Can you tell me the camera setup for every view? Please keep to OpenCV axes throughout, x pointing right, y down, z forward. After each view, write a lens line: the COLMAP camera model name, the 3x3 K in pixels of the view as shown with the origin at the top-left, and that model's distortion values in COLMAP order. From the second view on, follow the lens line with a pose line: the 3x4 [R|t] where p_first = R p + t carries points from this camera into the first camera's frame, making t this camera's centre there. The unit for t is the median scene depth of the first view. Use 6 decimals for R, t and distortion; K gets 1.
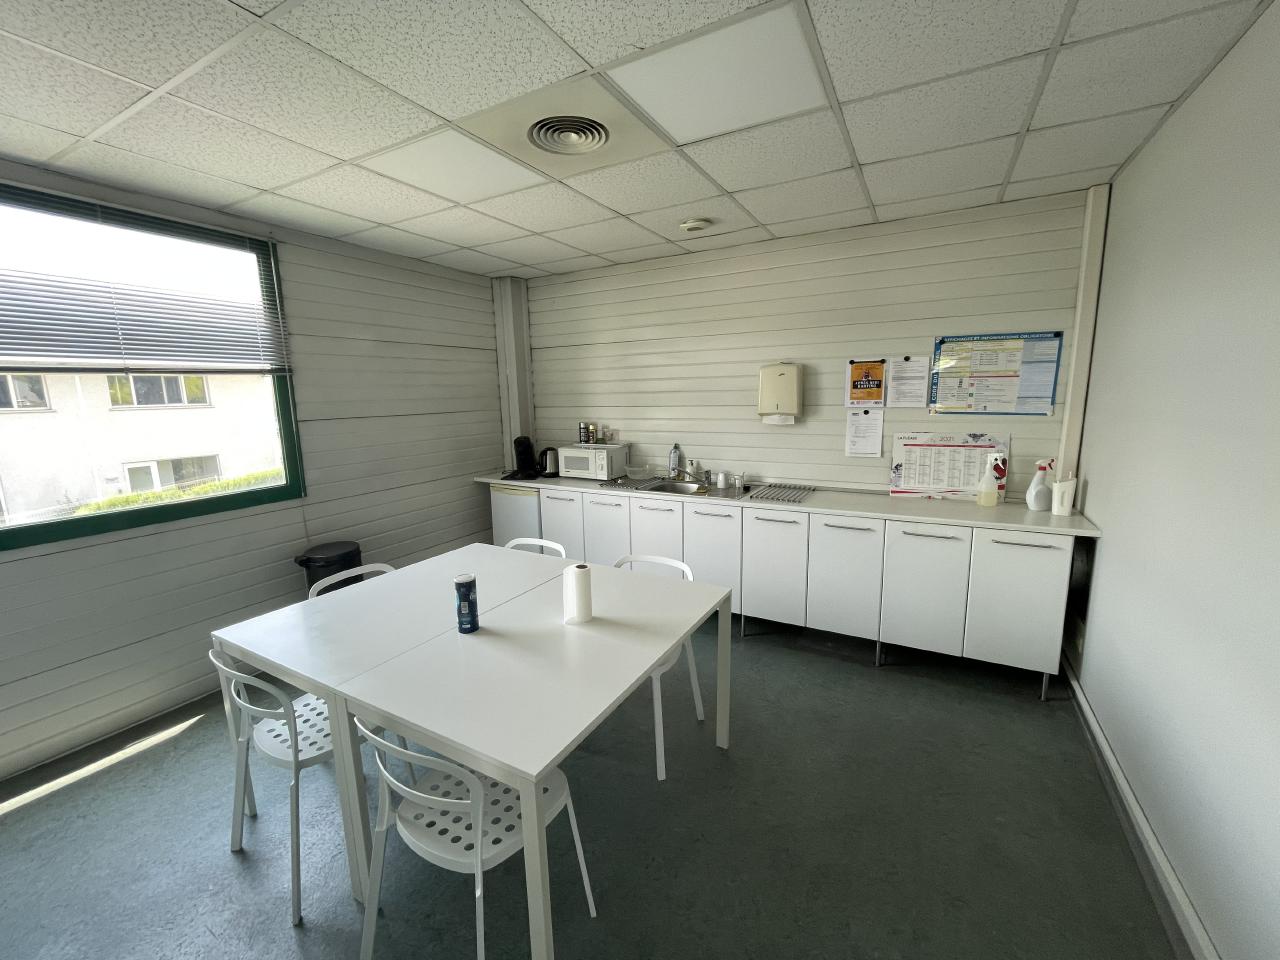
lens RADIAL K [[520.5, 0, 637.1], [0, 520.5, 480.9], [0, 0, 1]] dist [-0.007877, 0.000005]
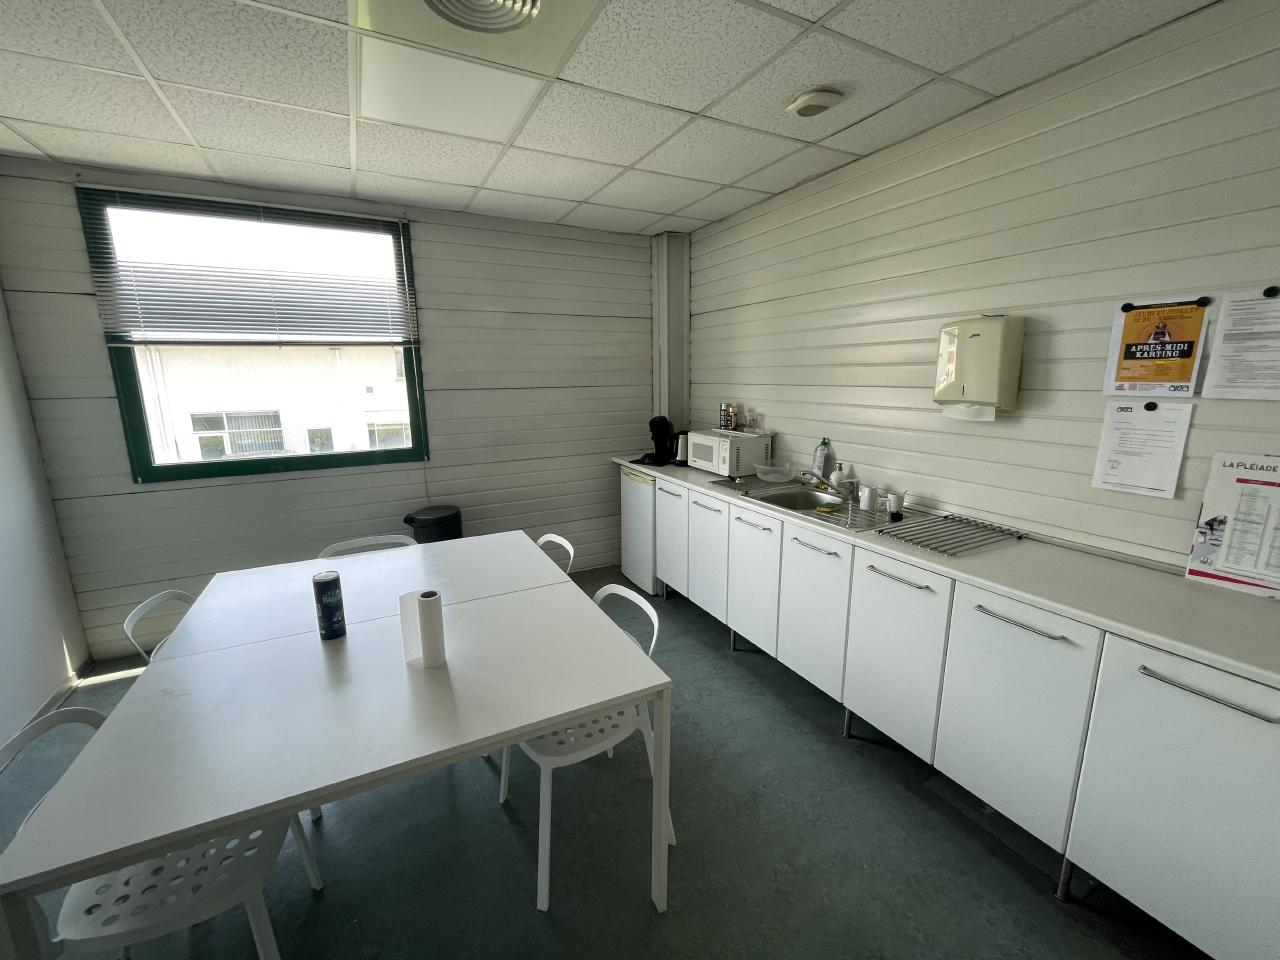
lens RADIAL K [[520.5, 0, 640.2], [0, 520.5, 479.4], [0, 0, 1]] dist [-0.007877, 0.000005]
pose [[0.837277, 0.120762, -0.533276, 0.294706], [-0.099768, 0.992674, 0.068152, -0.044973], [0.537599, -0.003859, 0.843192, 0.300590]]
